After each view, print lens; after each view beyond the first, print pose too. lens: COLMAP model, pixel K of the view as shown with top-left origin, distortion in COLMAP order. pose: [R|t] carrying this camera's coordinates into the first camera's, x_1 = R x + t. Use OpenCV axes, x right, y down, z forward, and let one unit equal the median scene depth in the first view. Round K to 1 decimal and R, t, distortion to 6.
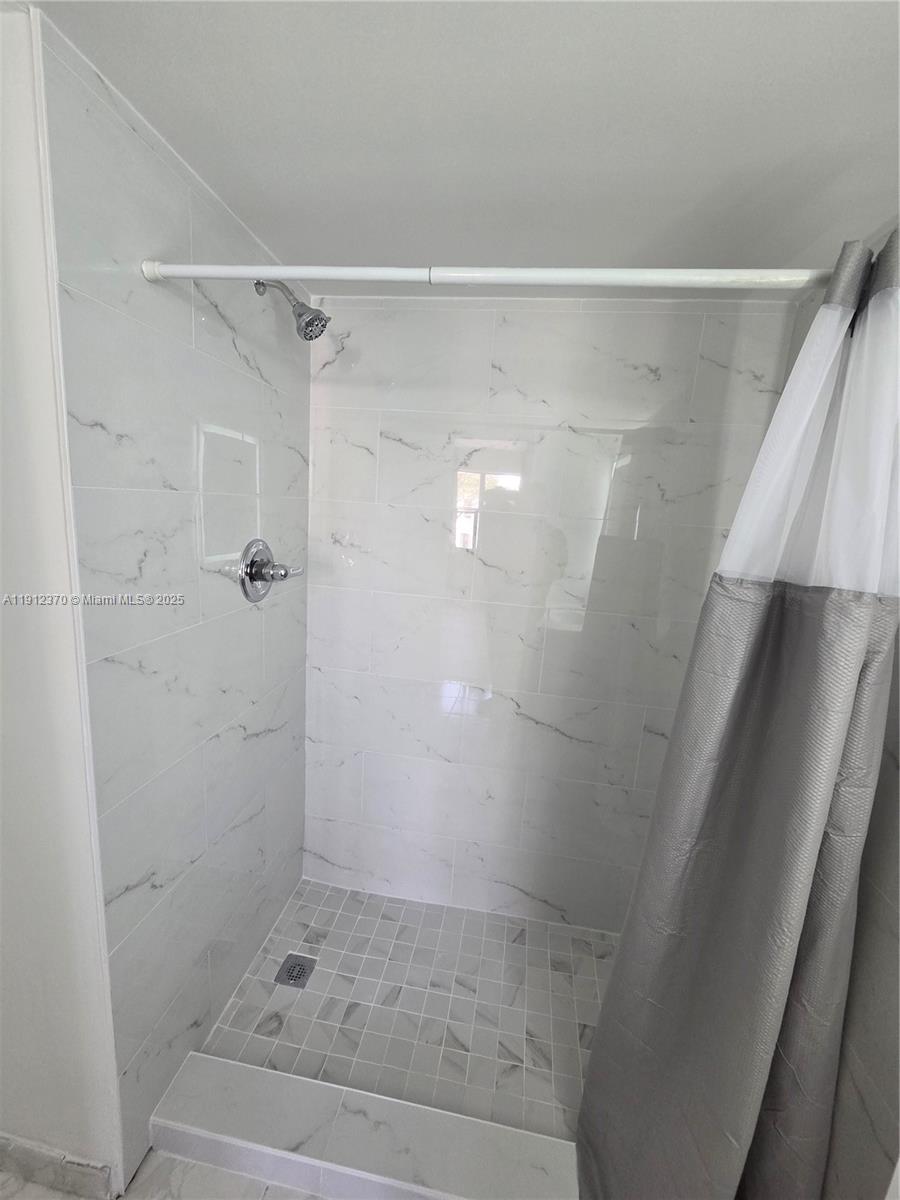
lens RADIAL K [[490.3, 0, 450.6], [0, 490.3, 599.4], [0, 0, 1]] dist [0.002356, -0.001079]
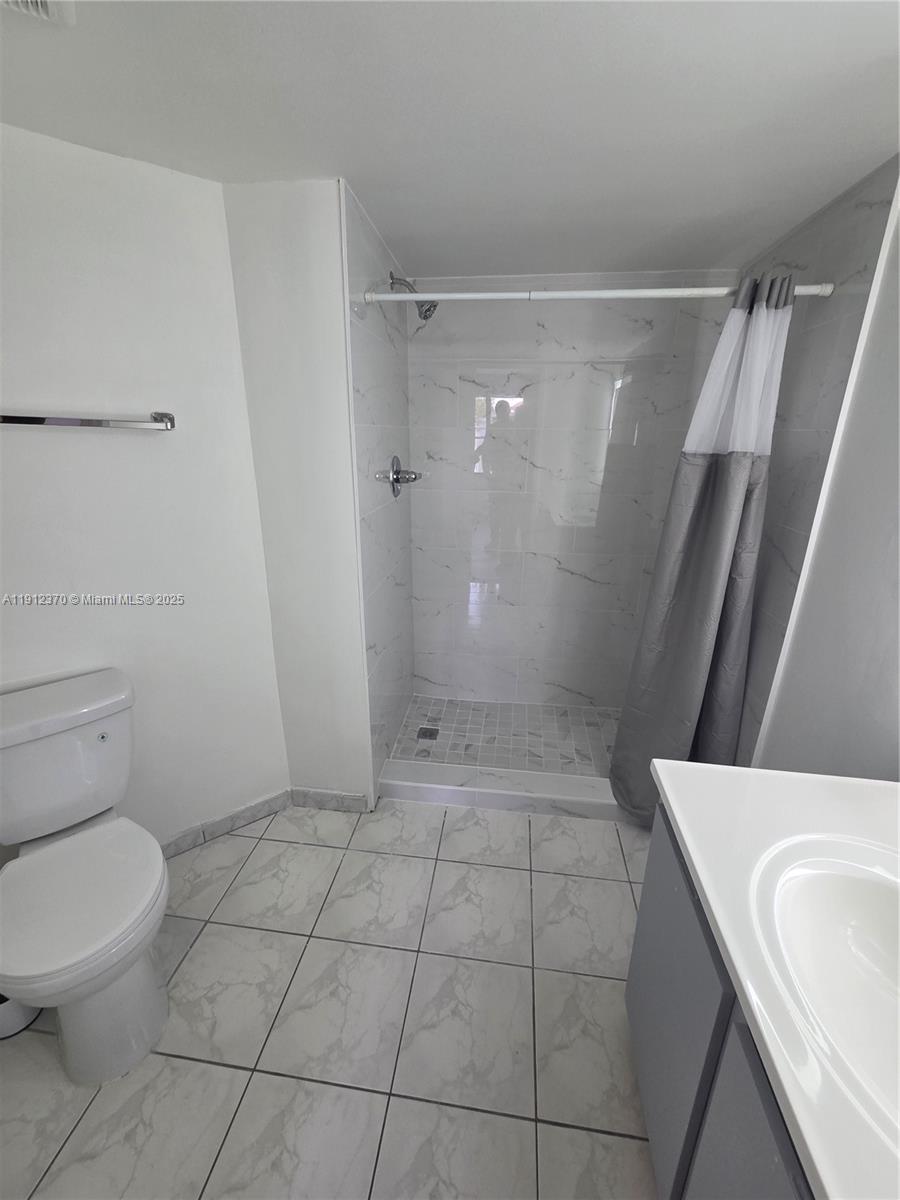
lens RADIAL K [[490.3, 0, 450.1], [0, 490.3, 599.2], [0, 0, 1]] dist [0.002356, -0.001079]
pose [[0.997980, -0.063419, 0.003707, -0.244830], [0.062296, 0.988405, 0.138476, 0.117637], [-0.012446, -0.137966, 0.990359, -0.580676]]
